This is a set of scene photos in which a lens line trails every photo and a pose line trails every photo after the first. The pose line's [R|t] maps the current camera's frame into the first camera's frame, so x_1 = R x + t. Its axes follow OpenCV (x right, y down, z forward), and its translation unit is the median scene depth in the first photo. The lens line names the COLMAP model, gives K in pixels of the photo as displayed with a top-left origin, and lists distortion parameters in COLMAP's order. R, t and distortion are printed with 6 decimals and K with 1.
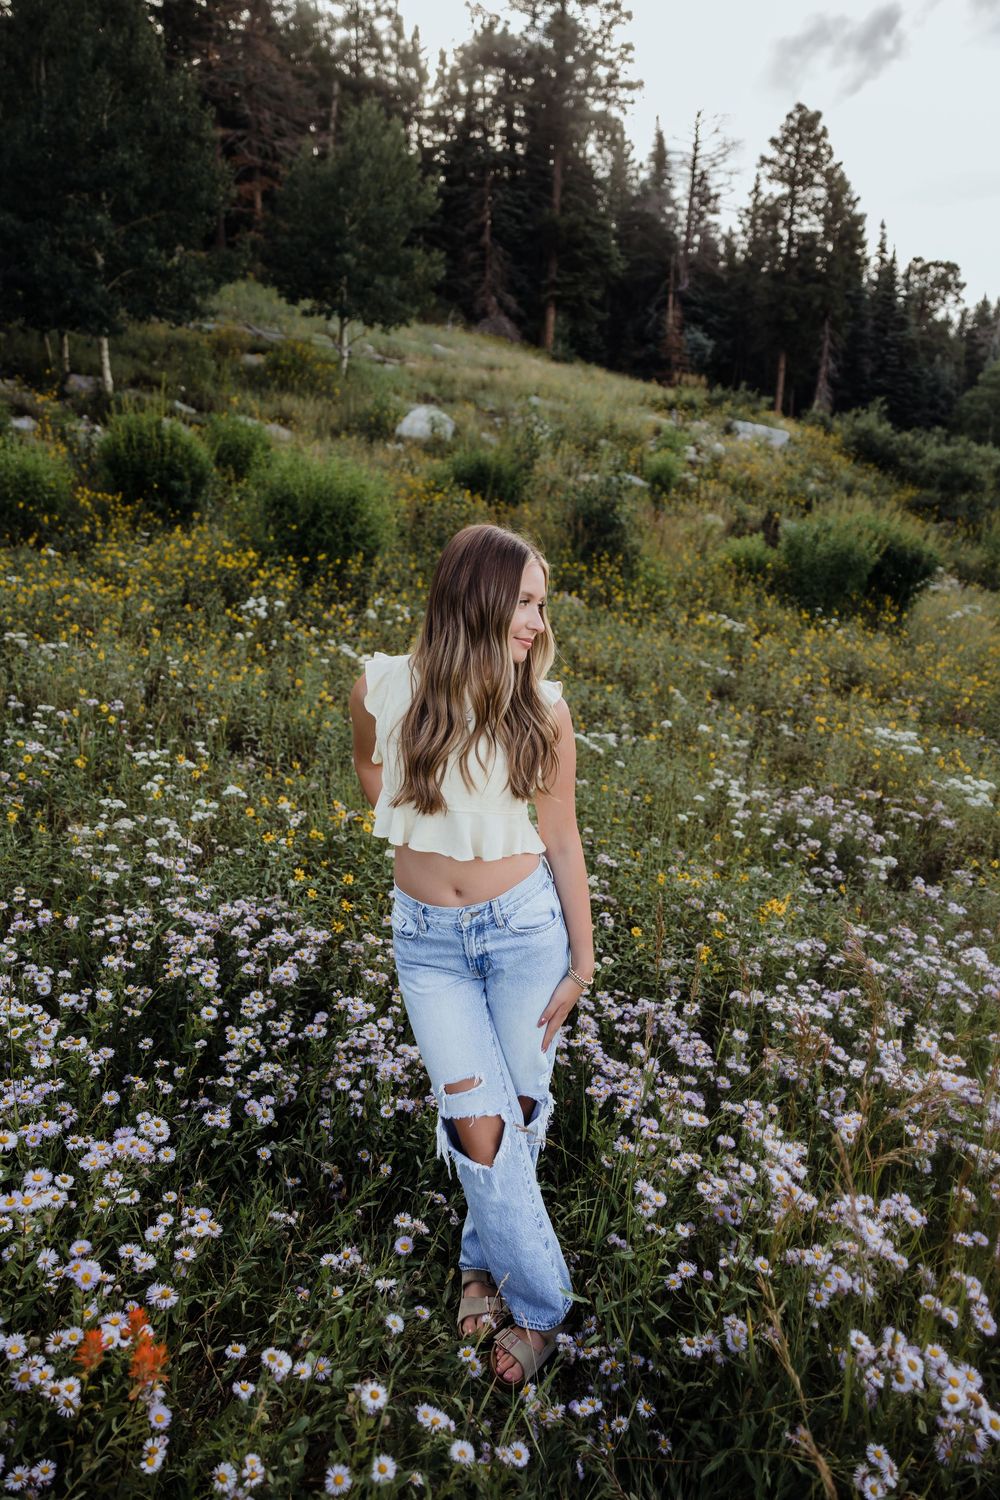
lens RADIAL K [[997.1, 0, 500.0], [0, 997.1, 750.0], [0, 0, 1]] dist [0.001061, 0.005117]
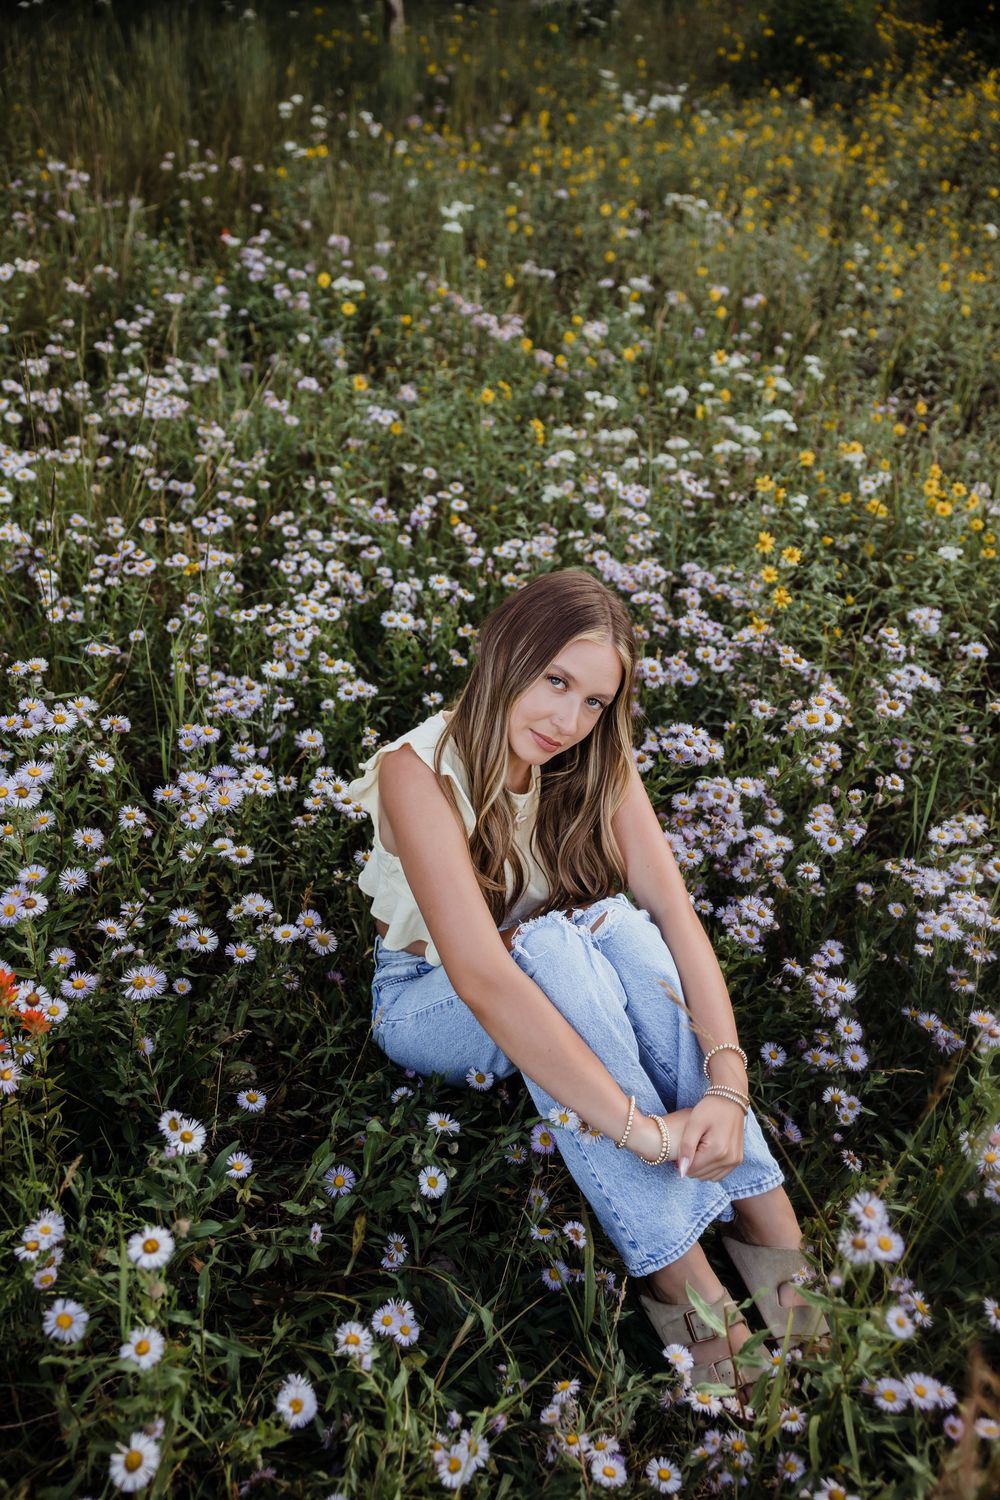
lens RADIAL K [[1233.3, 0, 501.8], [0, 1233.3, 754.2], [0, 0, 1]] dist [-0.001655, 0.013557]
pose [[0.755526, 0.316321, -0.573691, 0.056008], [-0.161819, 0.938679, 0.304460, 0.012400], [0.634819, -0.137194, 0.760383, 0.086663]]
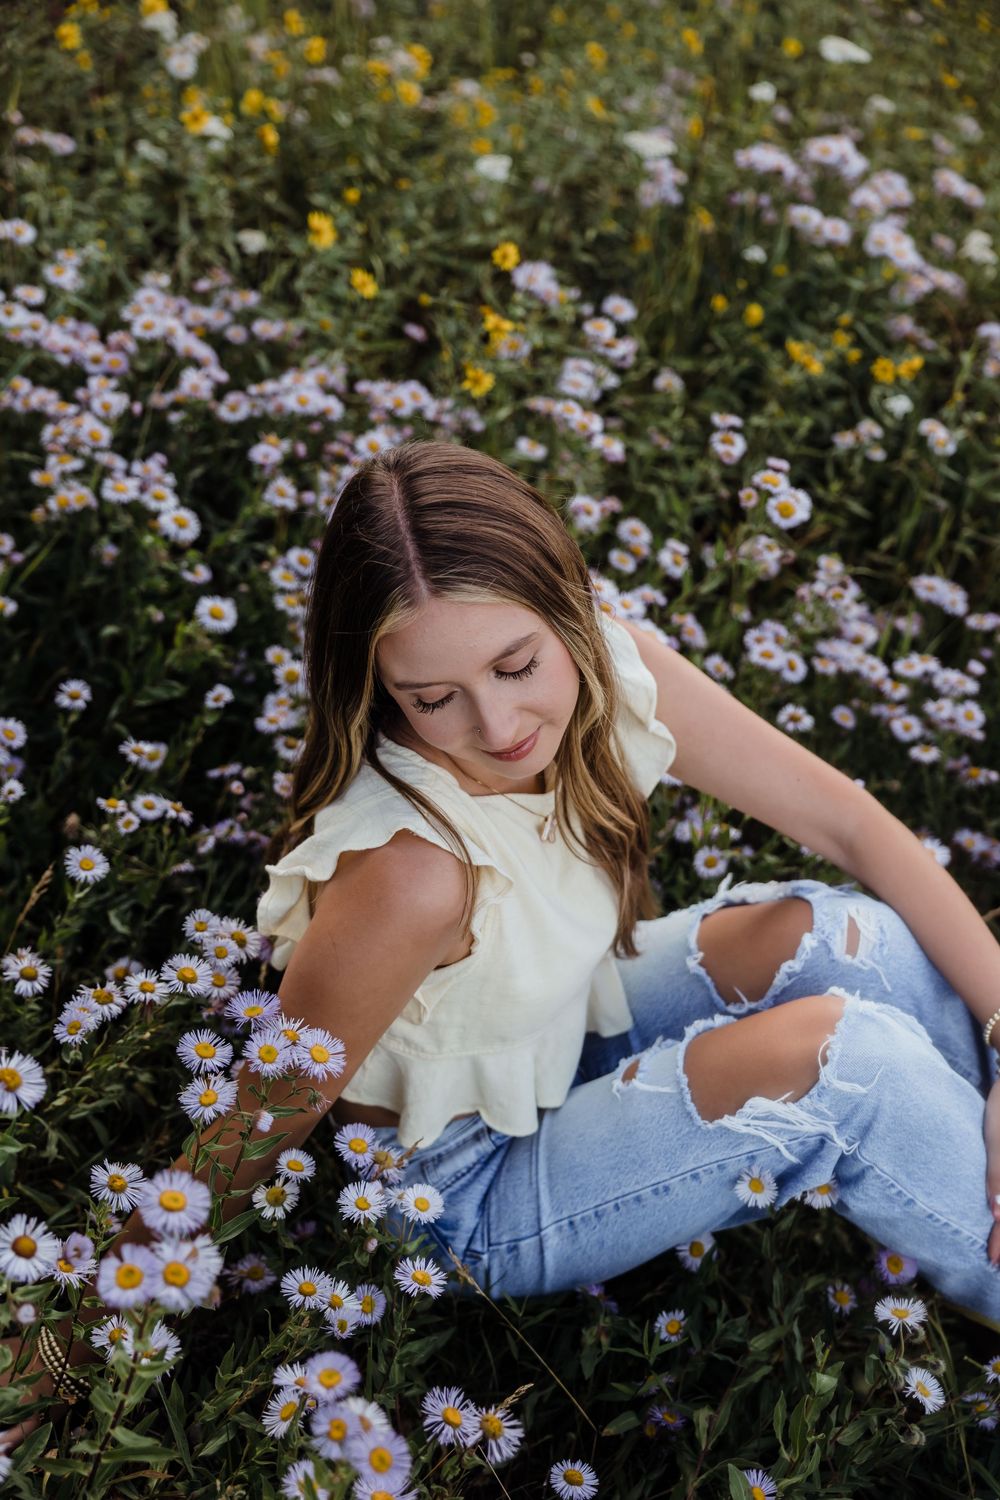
lens RADIAL K [[2063.9, 0, 500.0], [0, 2063.9, 750.0], [0, 0, 1]] dist [-0.003903, -0.001945]
pose [[0.994073, -0.002428, 0.108686, -0.071706], [-0.041008, 0.917521, 0.395567, -0.002463], [-0.100682, -0.397679, 0.911984, 0.063228]]
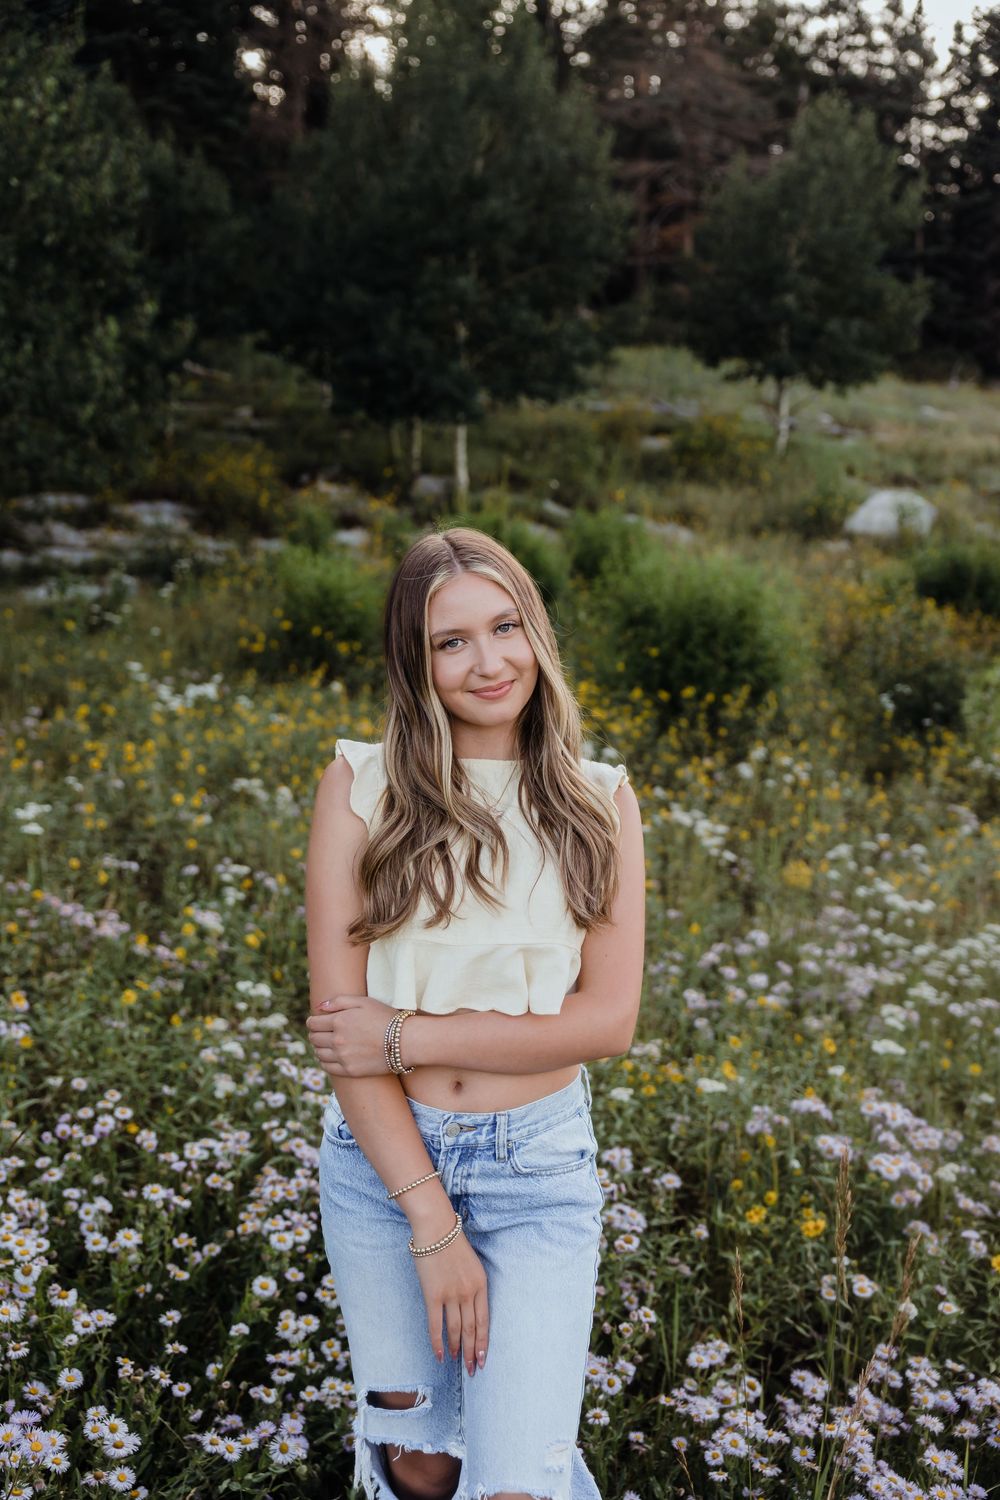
lens RADIAL K [[1455.5, 0, 500.0], [0, 1455.5, 750.0], [0, 0, 1]] dist [0.005246, 0.015089]
pose [[0.936793, 0.007716, -0.349800, 0.053251], [-0.066095, 0.985659, -0.155265, 0.012766], [0.343585, 0.168571, 0.923869, 0.021596]]
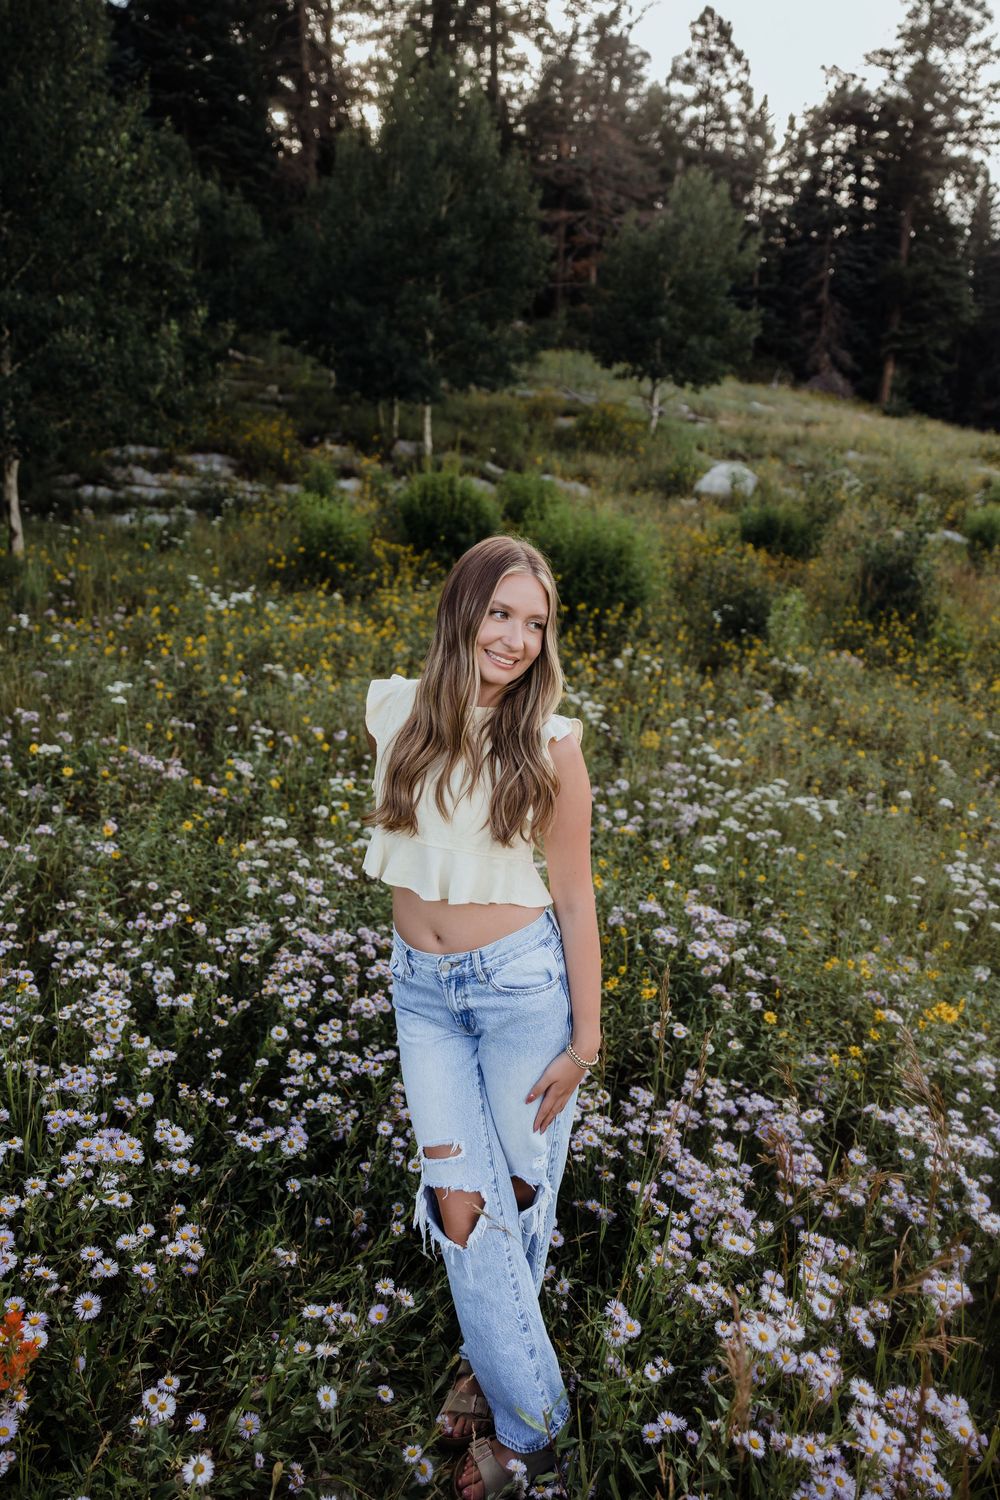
lens RADIAL K [[997.1, 0, 500.0], [0, 997.1, 750.0], [0, 0, 1]] dist [0.001061, 0.005117]
pose [[0.951880, 0.065685, -0.299348, 0.053033], [-0.082444, 0.995637, -0.043692, 0.001712], [0.295172, 0.066269, 0.953143, 0.024903]]
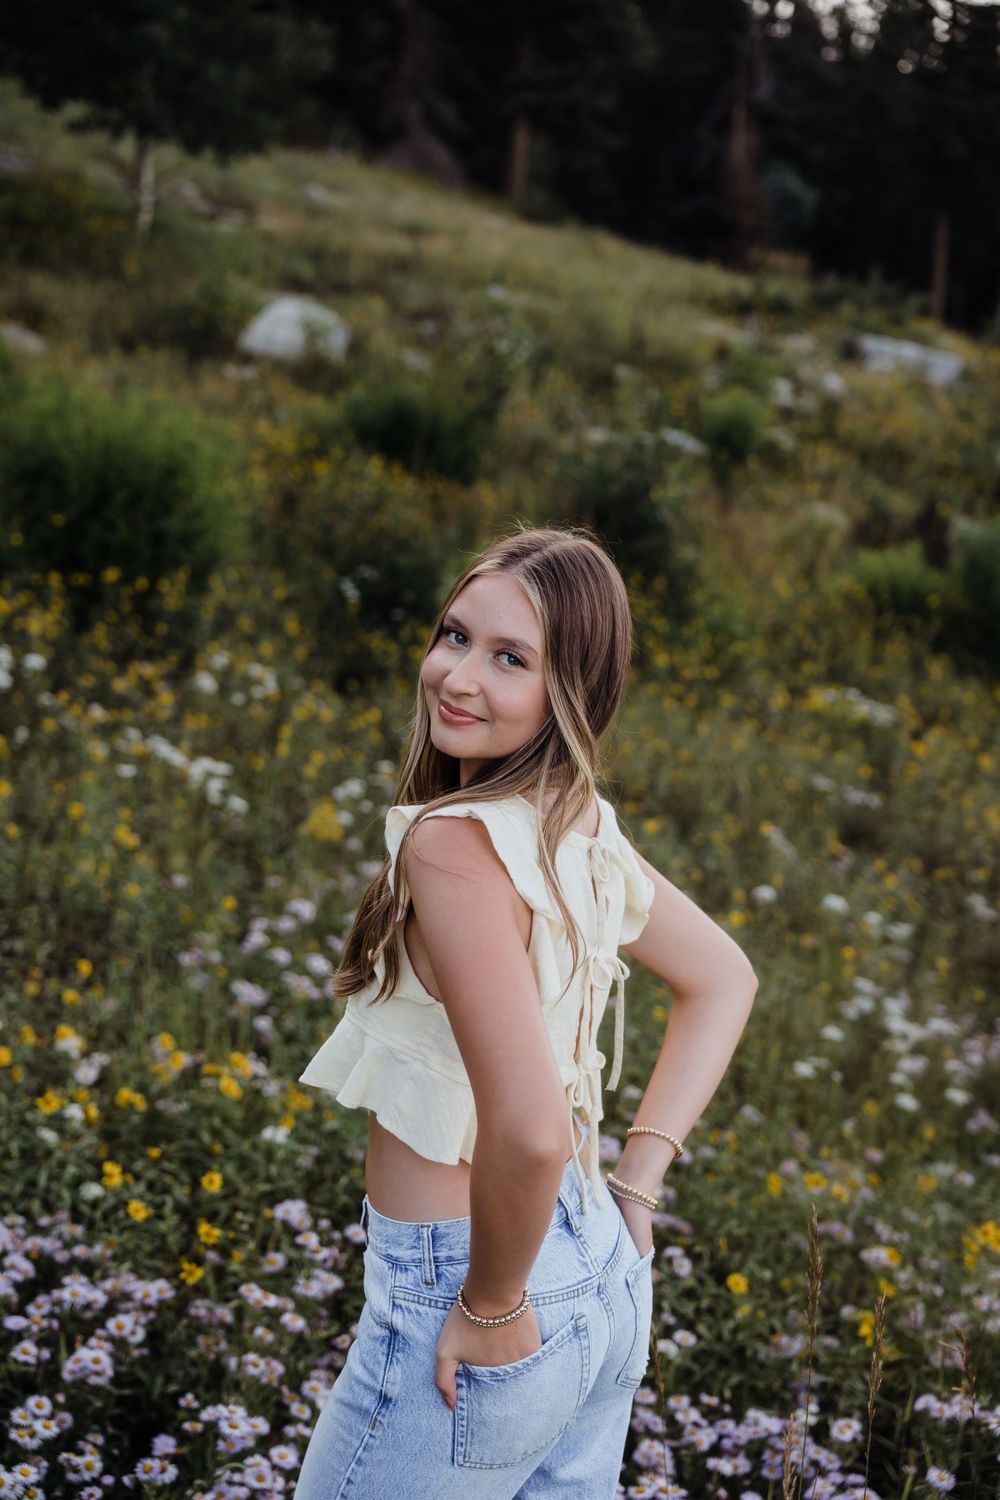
lens RADIAL K [[1902.1, 0, 496.8], [0, 1902.1, 754.6], [0, 0, 1]] dist [0.027191, -0.031889]
pose [[0.999060, 0.011721, 0.041742, -0.013192], [-0.007634, 0.995280, -0.096746, -0.000374], [-0.042679, 0.096336, 0.994433, -0.015054]]
